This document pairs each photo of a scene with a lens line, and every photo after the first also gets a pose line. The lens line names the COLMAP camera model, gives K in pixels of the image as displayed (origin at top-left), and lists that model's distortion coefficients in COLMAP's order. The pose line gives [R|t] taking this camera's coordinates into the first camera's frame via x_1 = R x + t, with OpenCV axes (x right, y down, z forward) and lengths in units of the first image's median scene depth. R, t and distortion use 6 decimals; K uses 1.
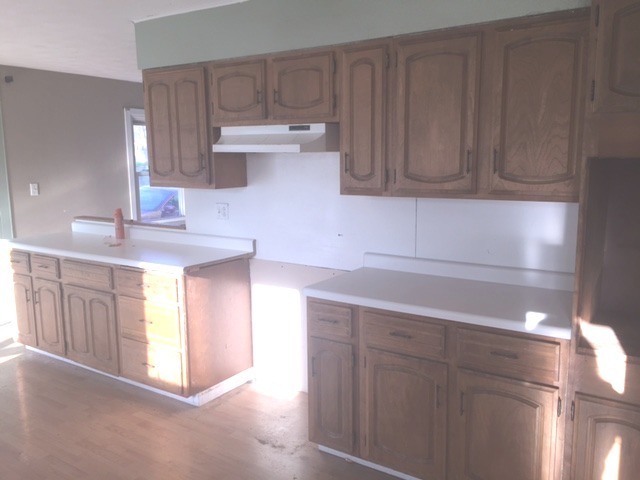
lens RADIAL K [[549.9, 0, 323.1], [0, 549.9, 241.4], [0, 0, 1]] dist [0.088263, -0.128384]
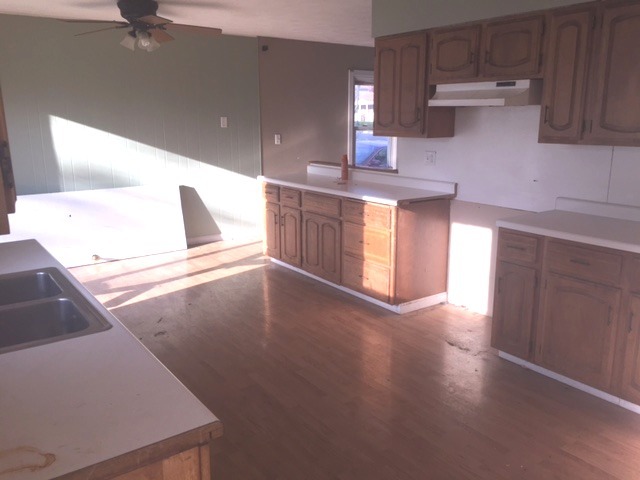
lens RADIAL K [[549.9, 0, 323.1], [0, 549.9, 241.4], [0, 0, 1]] dist [0.088263, -0.128384]
pose [[0.937192, 0.085780, -0.338103, 0.018298], [-0.061720, 0.994777, 0.081301, 0.045331], [0.343311, -0.055327, 0.937591, -0.215625]]
